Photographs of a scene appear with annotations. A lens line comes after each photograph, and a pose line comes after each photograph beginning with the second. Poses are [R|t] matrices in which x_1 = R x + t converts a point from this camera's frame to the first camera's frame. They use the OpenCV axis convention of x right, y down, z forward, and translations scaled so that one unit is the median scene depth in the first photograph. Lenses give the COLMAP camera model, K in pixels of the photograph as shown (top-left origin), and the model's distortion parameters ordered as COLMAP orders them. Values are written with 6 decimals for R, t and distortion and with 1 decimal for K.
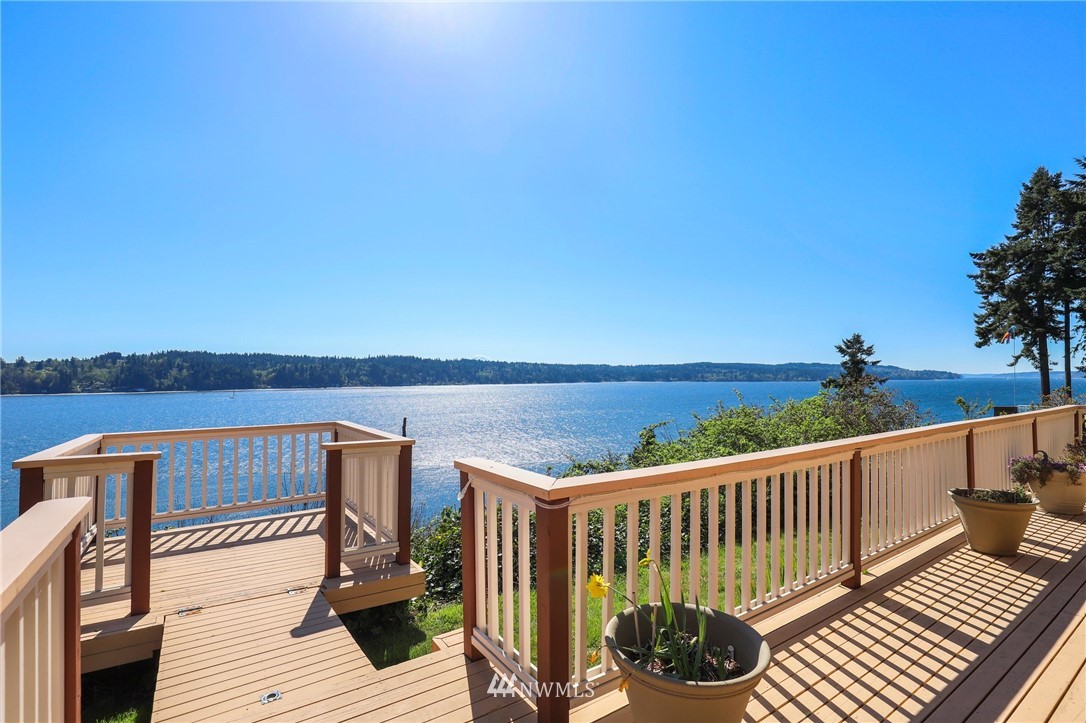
lens RADIAL K [[506.7, 0, 543.0], [0, 506.7, 361.5], [0, 0, 1]] dist [-0.004661, -0.000103]
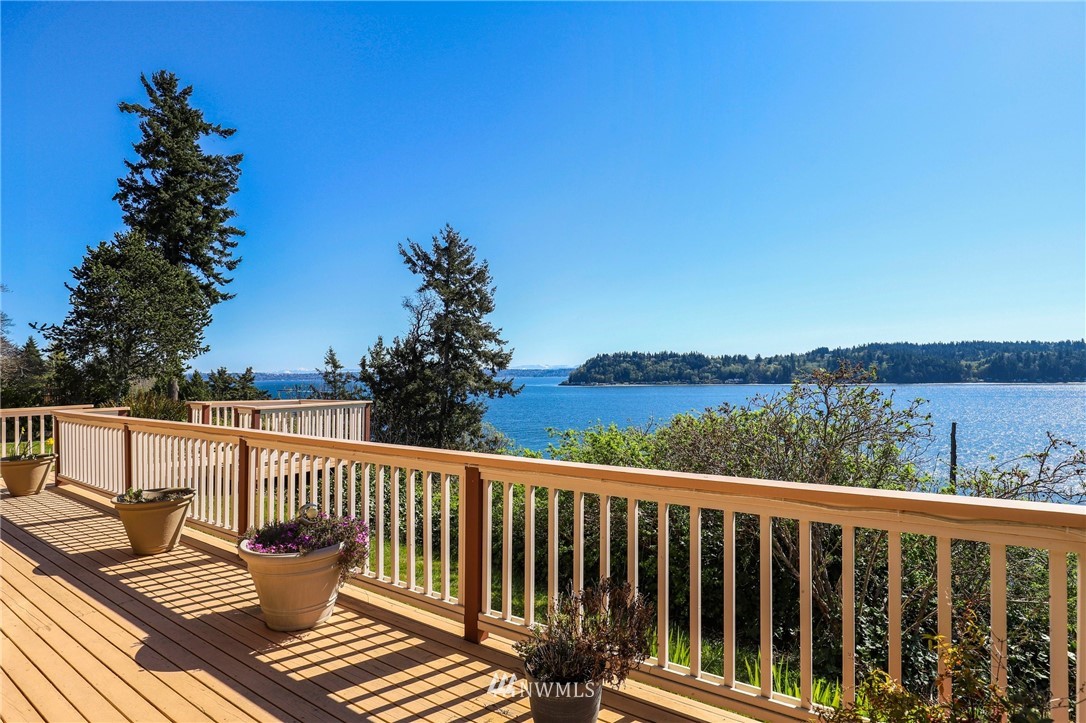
lens RADIAL K [[529.2, 0, 543.0], [0, 529.2, 361.5], [0, 0, 1]] dist [-0.002189, -0.000075]
pose [[0.355389, -0.018765, -0.934530, 2.109713], [0.033665, 0.999407, -0.007266, 0.031864], [0.934112, -0.028878, 0.355809, 1.286278]]
